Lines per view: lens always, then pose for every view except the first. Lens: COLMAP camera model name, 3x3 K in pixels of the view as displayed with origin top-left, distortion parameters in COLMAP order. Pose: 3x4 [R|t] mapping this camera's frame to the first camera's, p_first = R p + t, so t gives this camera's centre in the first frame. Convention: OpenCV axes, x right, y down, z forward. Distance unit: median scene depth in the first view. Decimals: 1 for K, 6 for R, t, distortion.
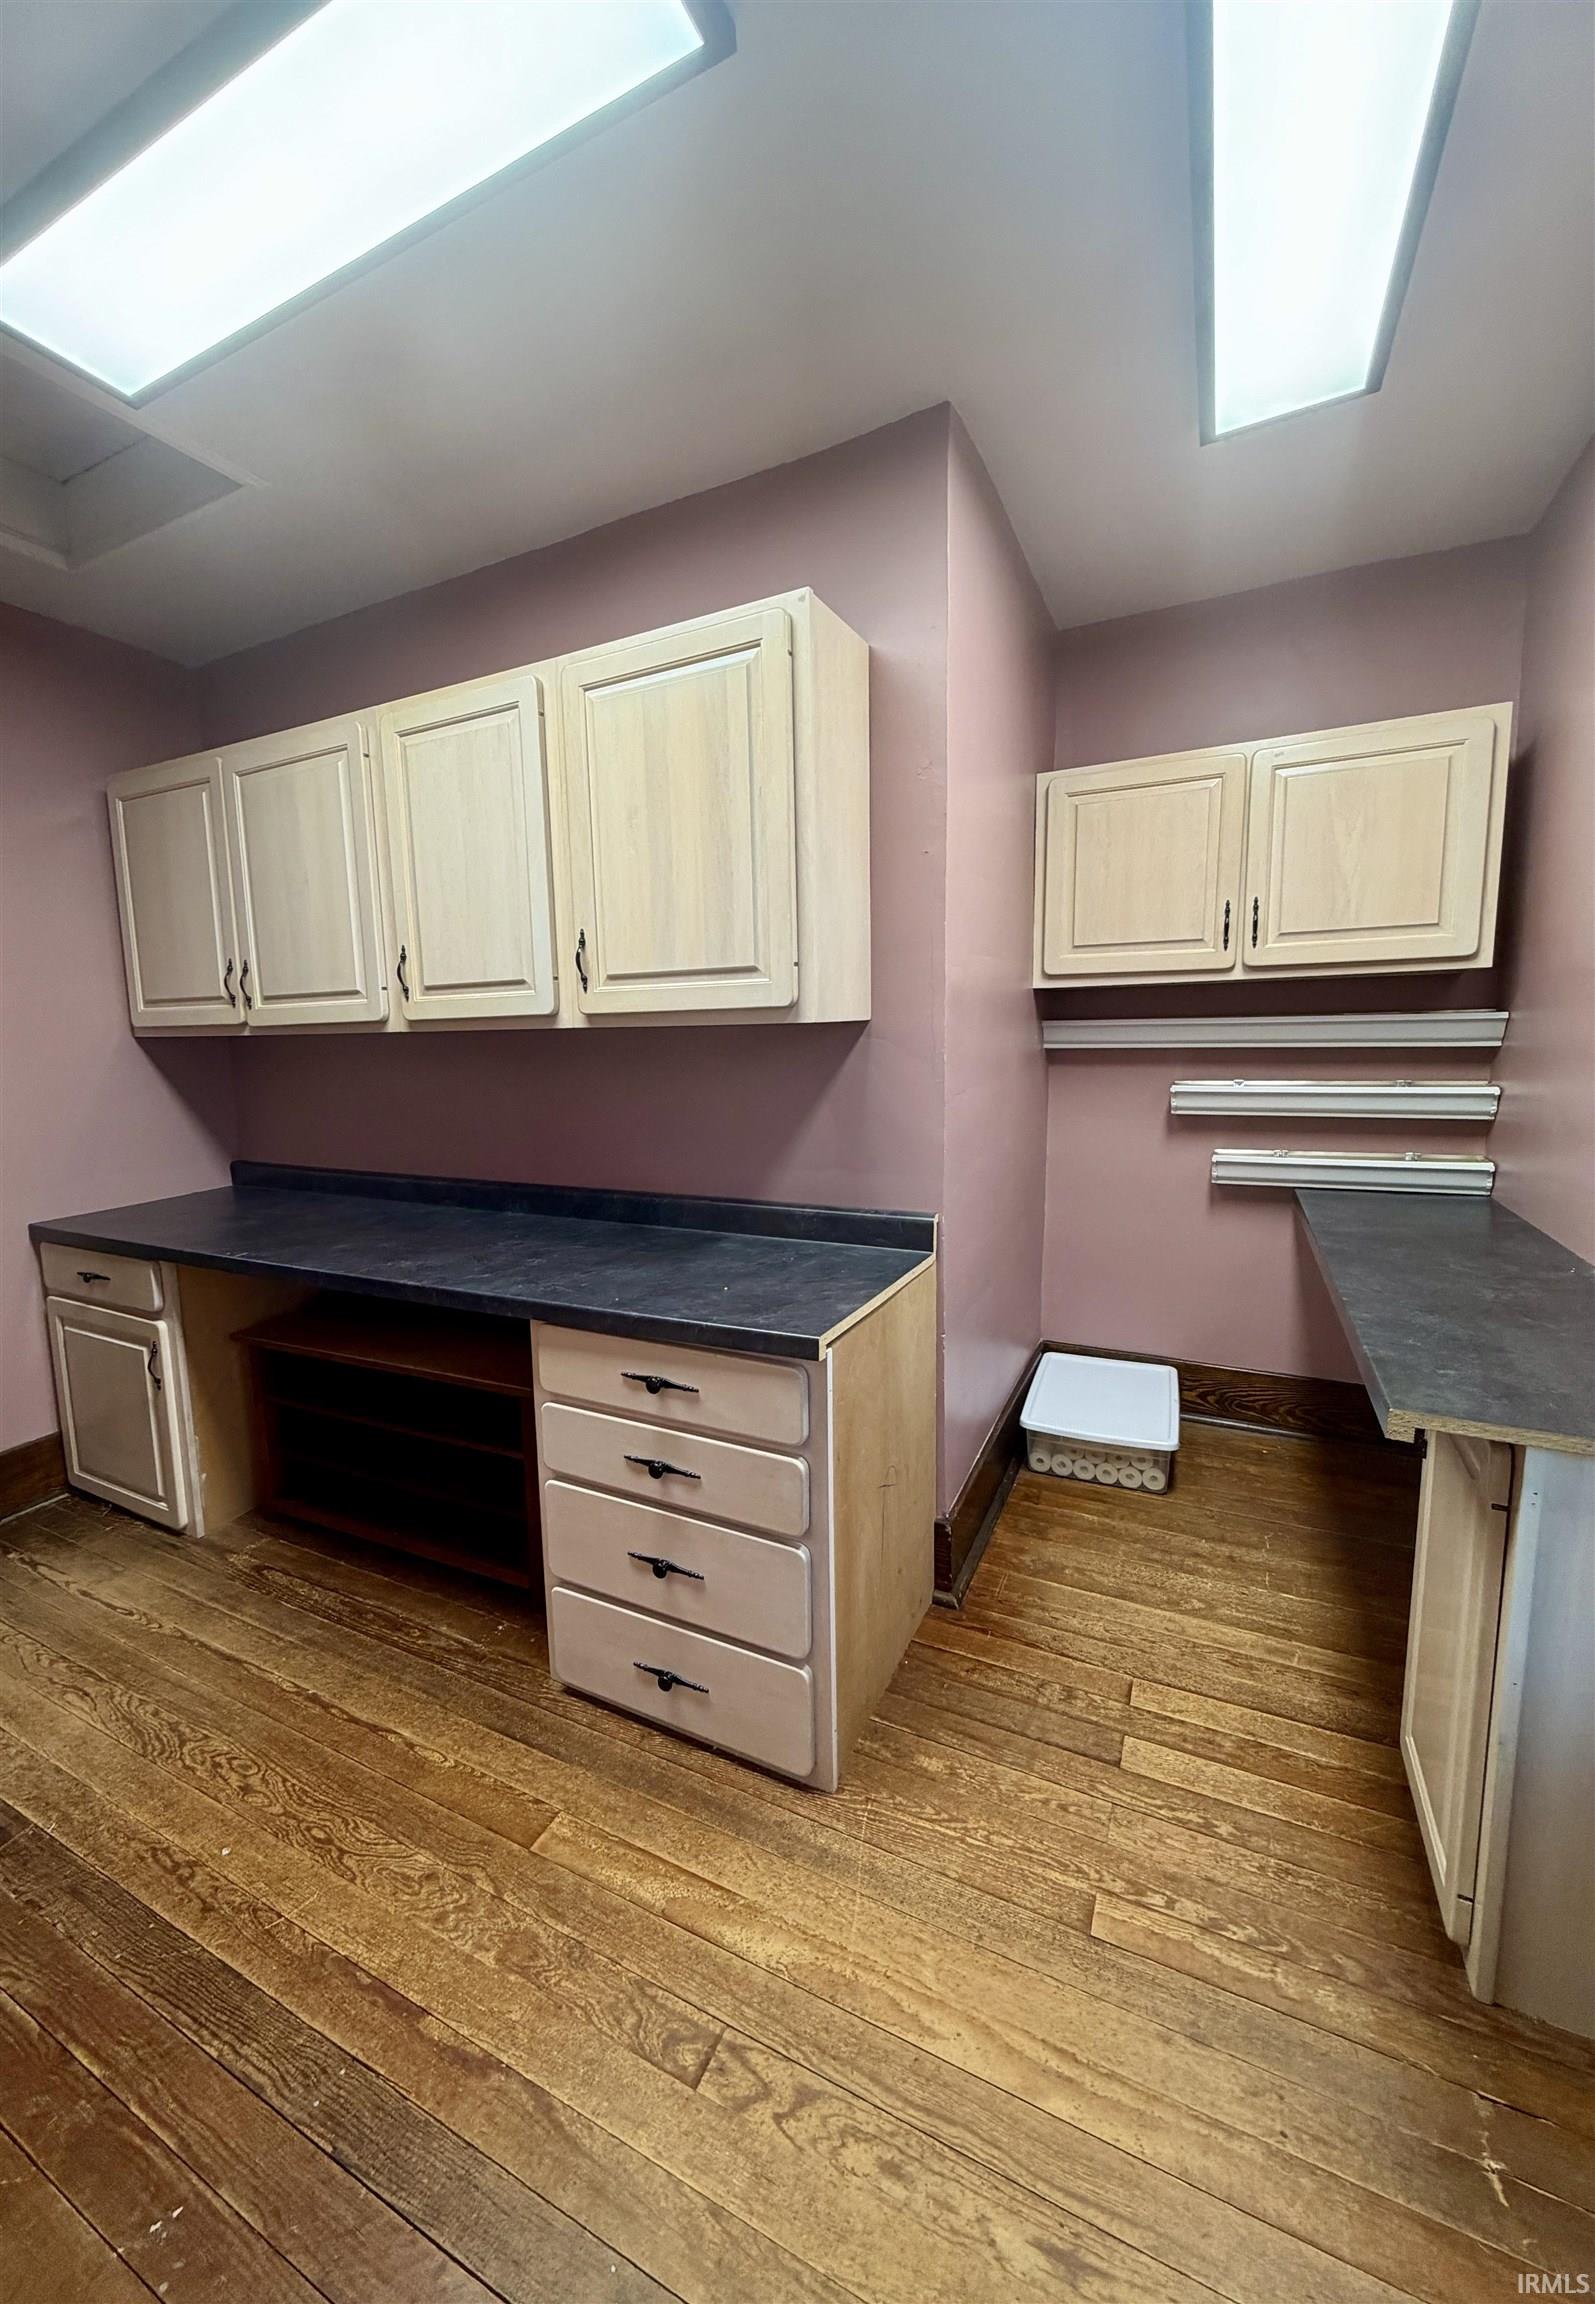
lens RADIAL K [[949.1, 0, 796.7], [0, 949.1, 1156.4], [0, 0, 1]] dist [-0.001204, -0.000697]
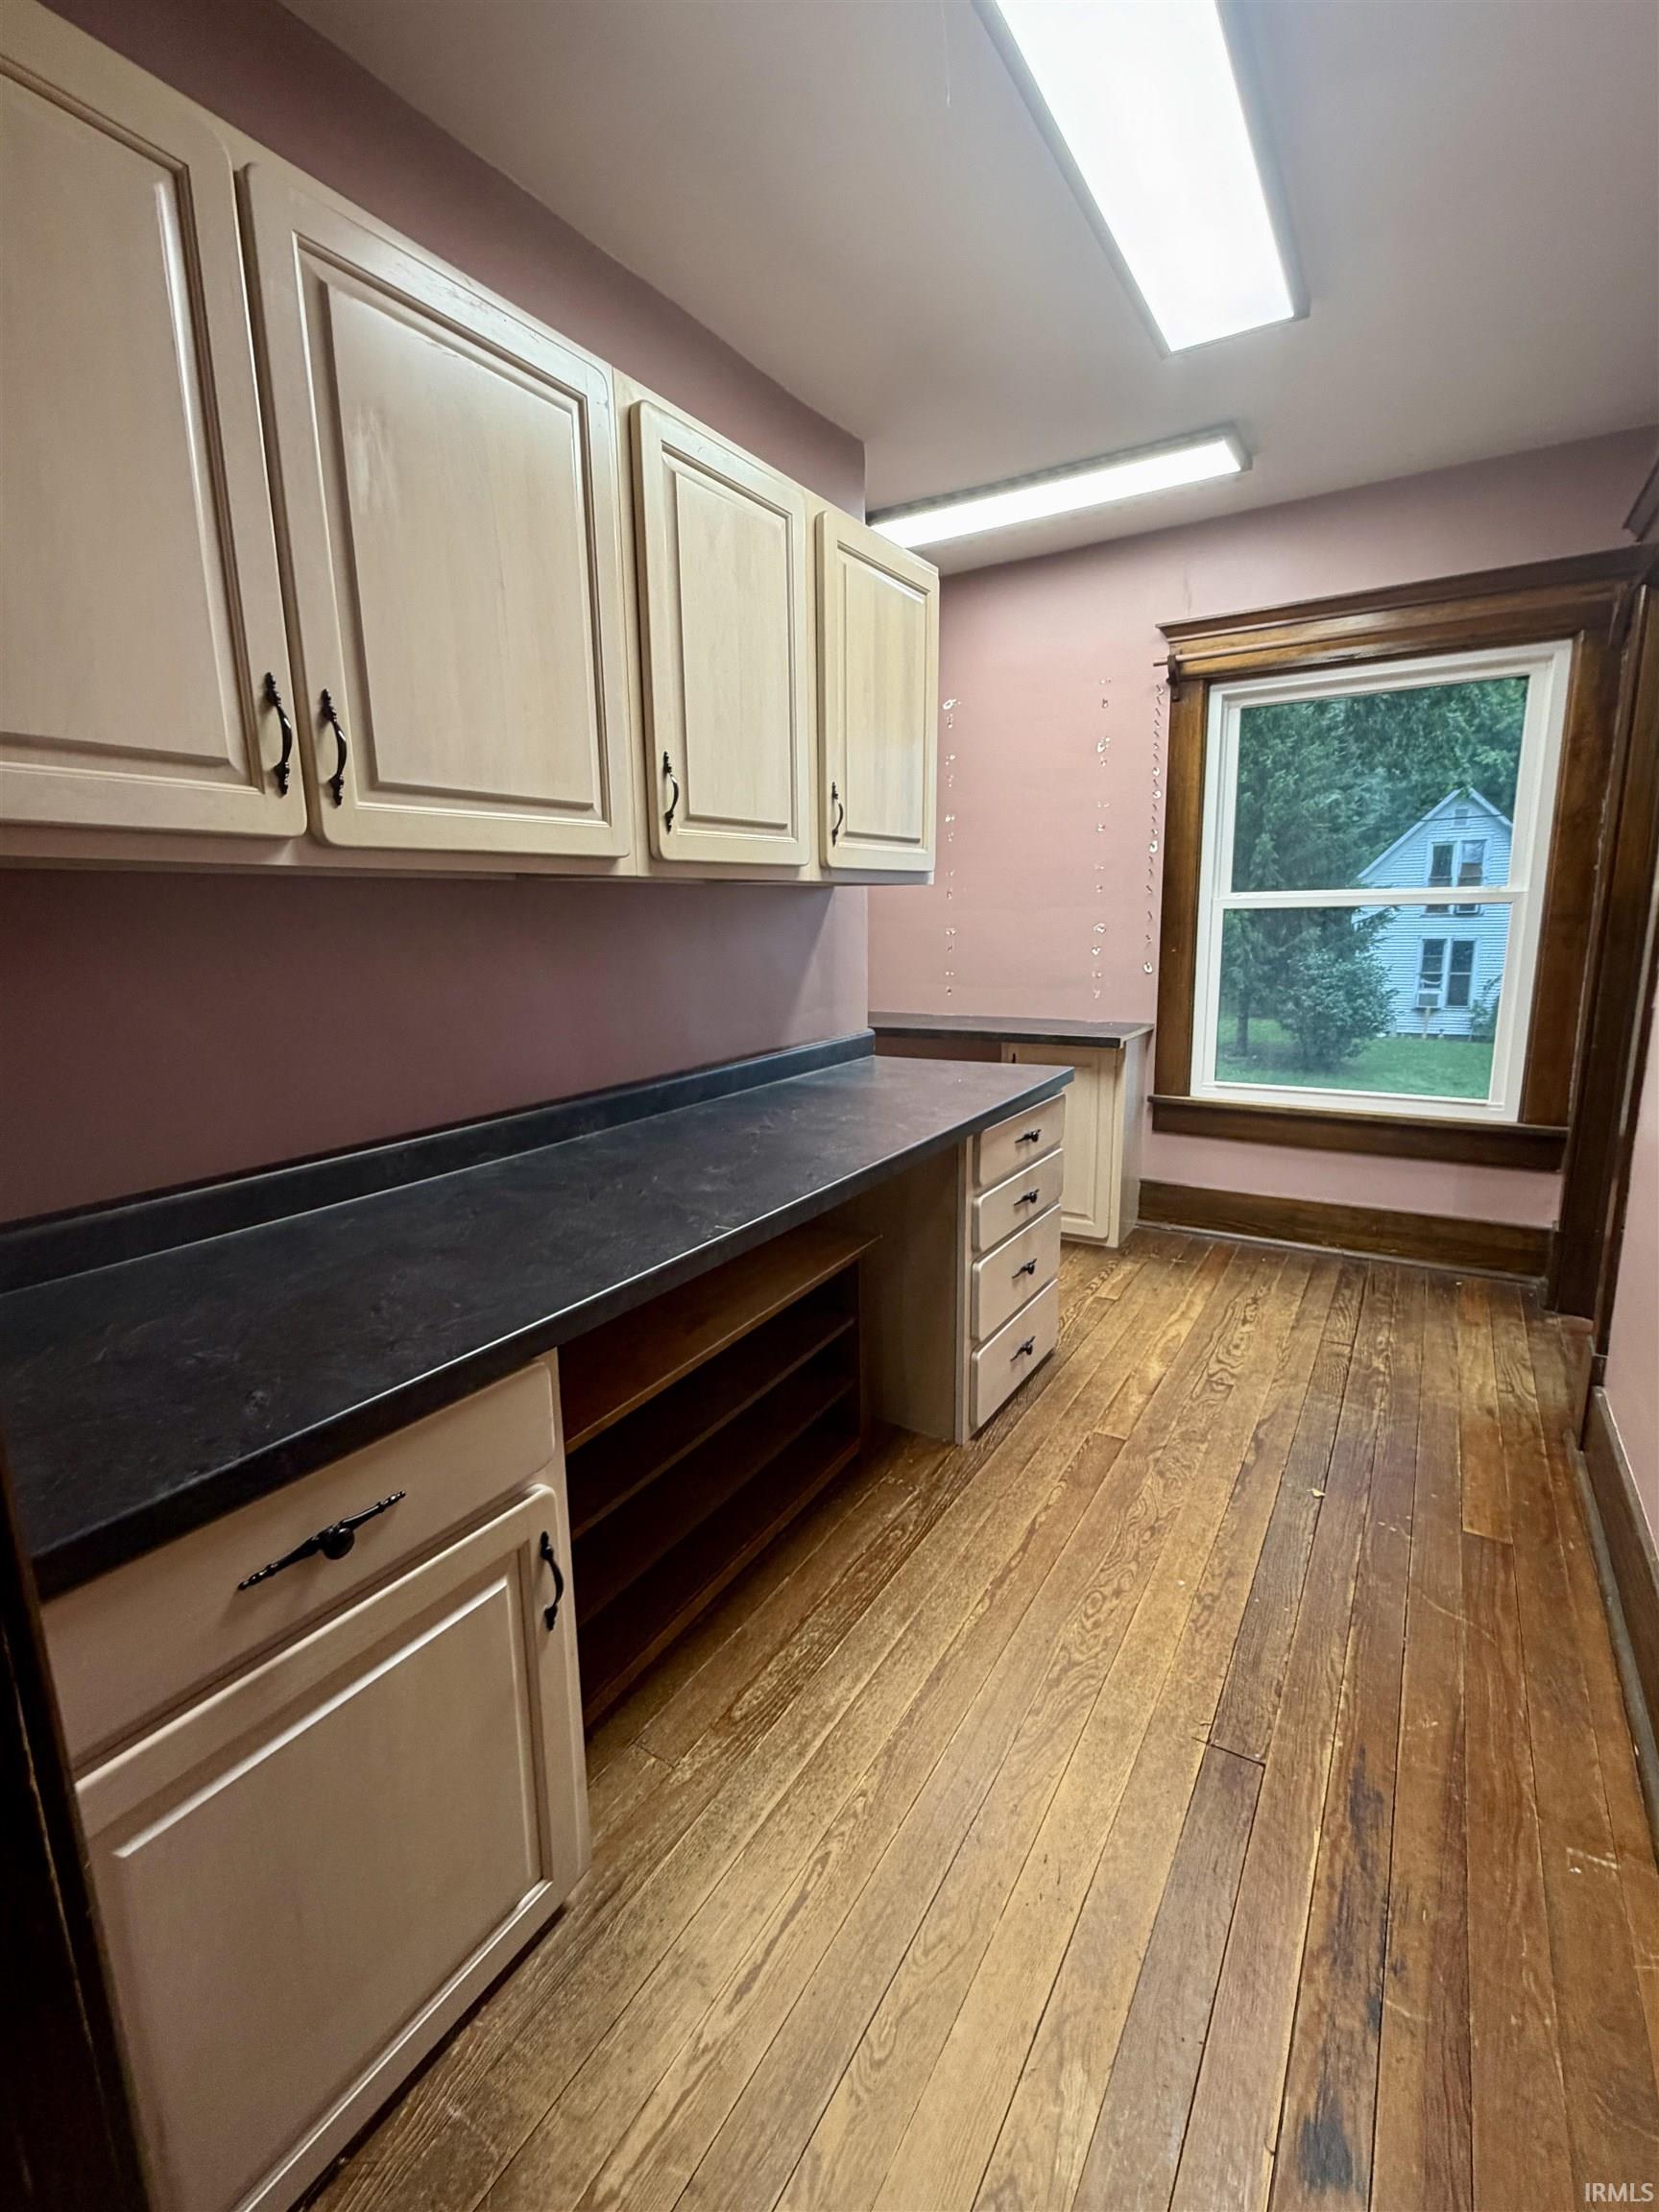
lens RADIAL K [[965.3, 0, 829.9], [0, 965.3, 1102.6], [0, 0, 1]] dist [0.002023, 0.000081]
pose [[0.074722, -0.178819, 0.981040, -1.720297], [0.145163, 0.975262, 0.166709, -0.103316], [-0.986582, 0.129954, 0.098831, 1.251046]]
